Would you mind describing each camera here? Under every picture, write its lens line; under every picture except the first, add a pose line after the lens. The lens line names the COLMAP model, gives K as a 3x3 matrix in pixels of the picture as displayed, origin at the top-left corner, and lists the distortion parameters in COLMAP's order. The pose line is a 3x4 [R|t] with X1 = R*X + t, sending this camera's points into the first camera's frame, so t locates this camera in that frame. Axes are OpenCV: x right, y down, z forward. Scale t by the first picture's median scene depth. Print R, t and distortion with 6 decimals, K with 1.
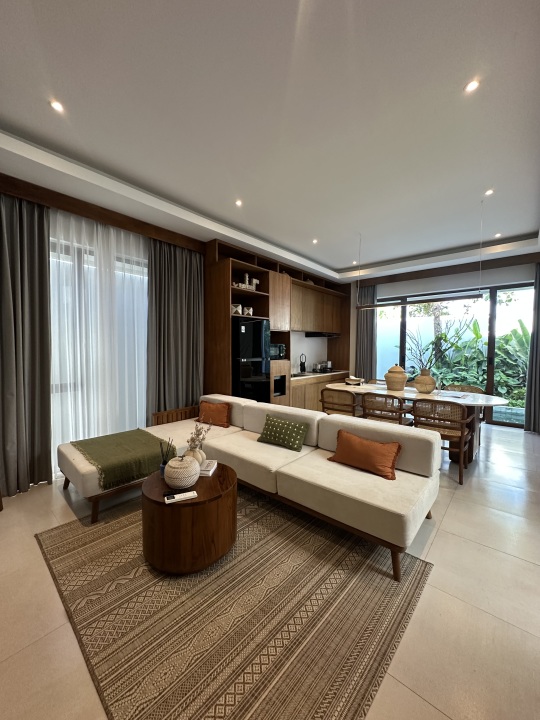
lens RADIAL K [[284.3, 0, 269.1], [0, 284.3, 360.4], [0, 0, 1]] dist [-0.005935, 0.001743]
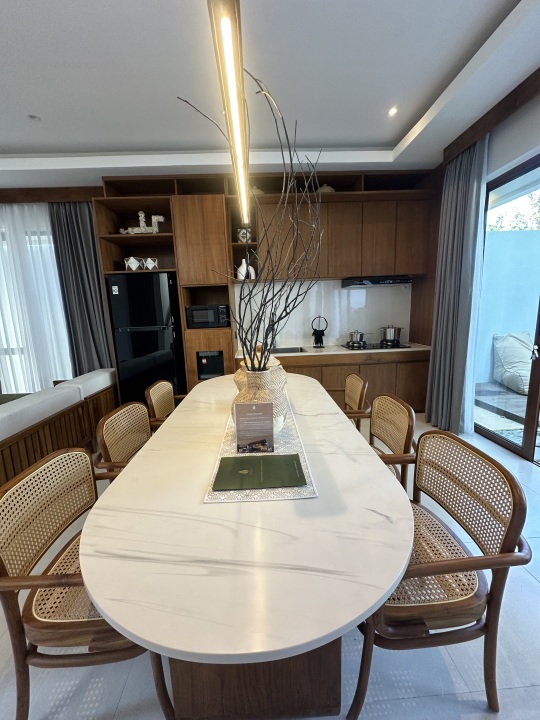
lens RADIAL K [[284.3, 0, 274.3], [0, 284.3, 359.1], [0, 0, 1]] dist [-0.005935, 0.001743]
pose [[0.688061, 0.104410, -0.718102, 1.051590], [0.006087, 0.988729, 0.149591, -0.048596], [0.725628, -0.107299, 0.679670, 1.023528]]
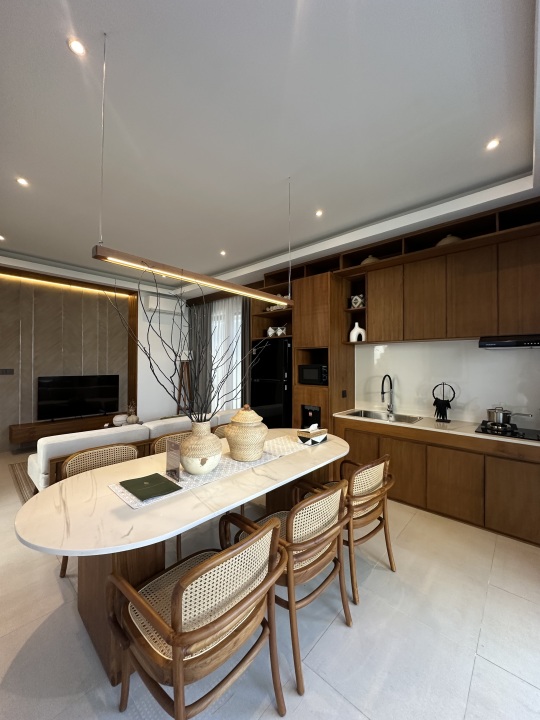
lens RADIAL K [[284.3, 0, 267.4], [0, 284.3, 358.0], [0, 0, 1]] dist [-0.005935, 0.001743]
pose [[-0.017534, -0.013031, -0.999761, 1.314428], [-0.044706, 0.998925, -0.012236, -0.098113], [0.998846, 0.044481, -0.018097, 1.428905]]
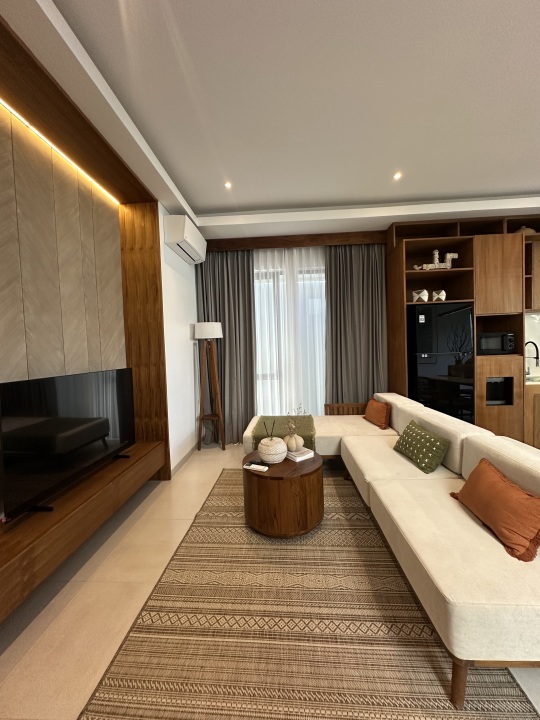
lens RADIAL K [[284.3, 0, 271.4], [0, 284.3, 360.3], [0, 0, 1]] dist [-0.005935, 0.001743]
pose [[0.621980, 0.005963, -0.783010, 0.387156], [0.001277, 0.999962, 0.008629, 0.007243], [0.783032, -0.006367, 0.621949, 0.169871]]
